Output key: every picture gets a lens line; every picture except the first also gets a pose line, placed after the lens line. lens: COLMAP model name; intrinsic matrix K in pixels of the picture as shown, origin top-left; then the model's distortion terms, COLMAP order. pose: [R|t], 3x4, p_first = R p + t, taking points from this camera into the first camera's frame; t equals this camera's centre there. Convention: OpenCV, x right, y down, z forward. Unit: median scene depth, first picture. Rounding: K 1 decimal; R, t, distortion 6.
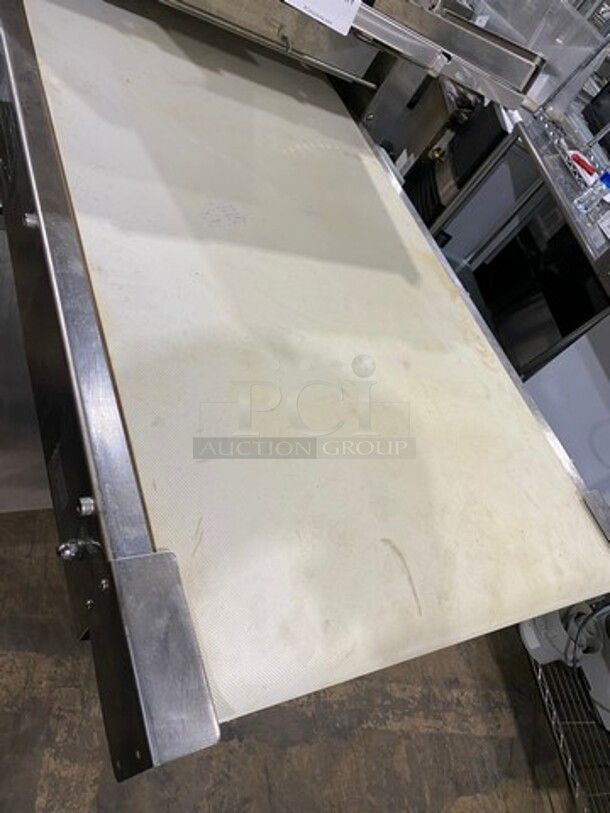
lens RADIAL K [[615.5, 0, 305.0], [0, 615.5, 406.5], [0, 0, 1]] dist [-0.000627, -0.006002]
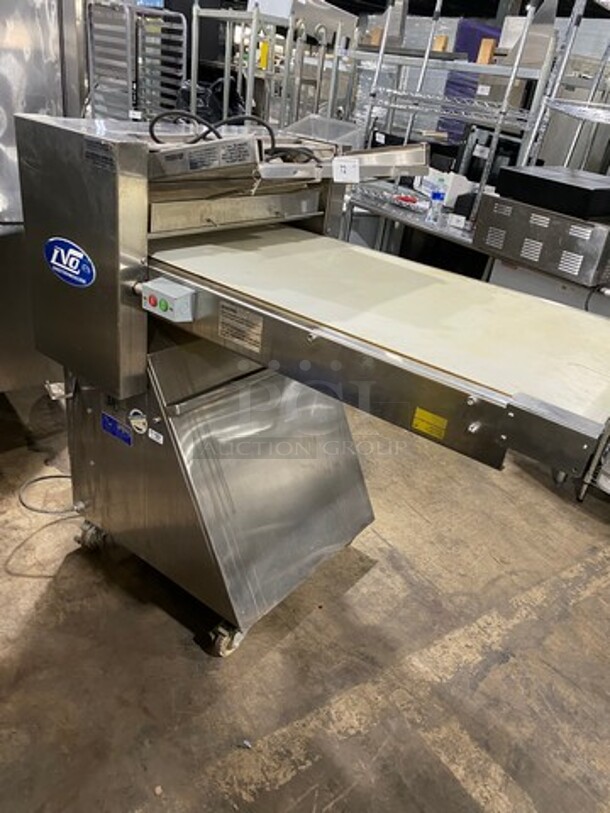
lens RADIAL K [[615.5, 0, 305.0], [0, 615.5, 406.5], [0, 0, 1]] dist [-0.000627, -0.006002]
pose [[0.808426, -0.555096, 0.195747, -0.485867], [0.582896, 0.801204, -0.135291, 0.051224], [-0.081734, 0.223473, 0.971277, -0.379583]]
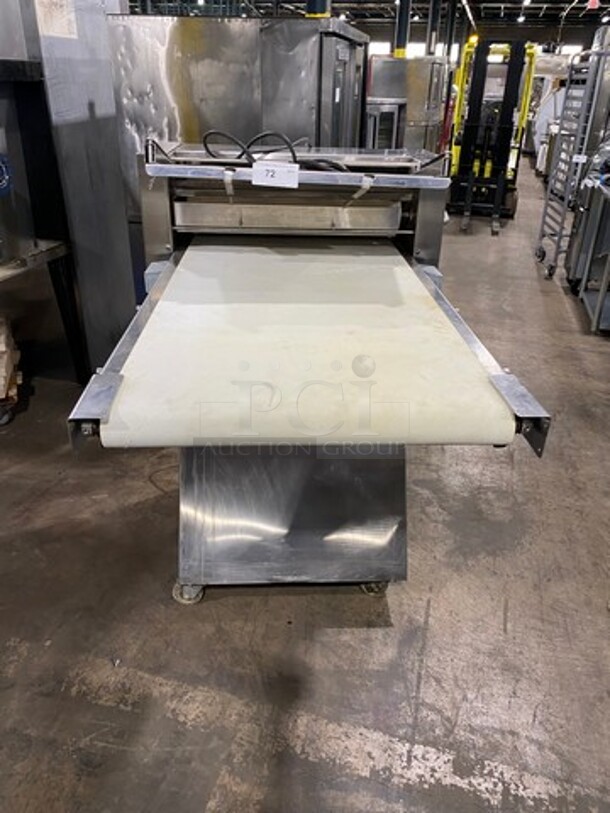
lens RADIAL K [[615.8, 0, 314.5], [0, 615.8, 390.5], [0, 0, 1]] dist [-0.000122, -0.004016]
pose [[0.832688, -0.293801, -0.469373, 0.490514], [0.033699, 0.872954, -0.486637, 0.507210], [0.552715, 0.389400, 0.736799, -0.059381]]
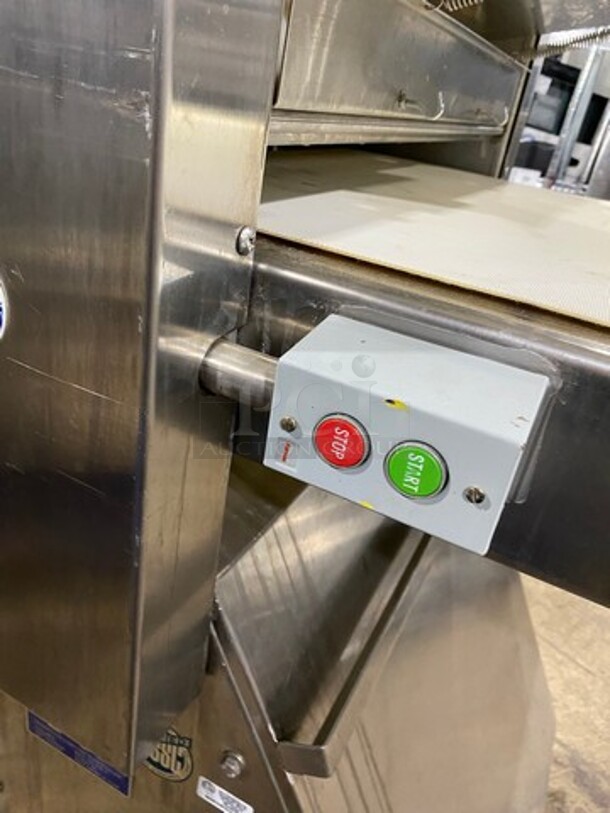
lens RADIAL K [[622.6, 0, 303.2], [0, 622.6, 390.5], [0, 0, 1]] dist [0.005468, -0.006776]
pose [[0.722644, -0.603873, 0.336337, -0.458182], [0.647051, 0.762133, -0.021871, -0.421871], [-0.243127, 0.233432, 0.941488, 0.455865]]
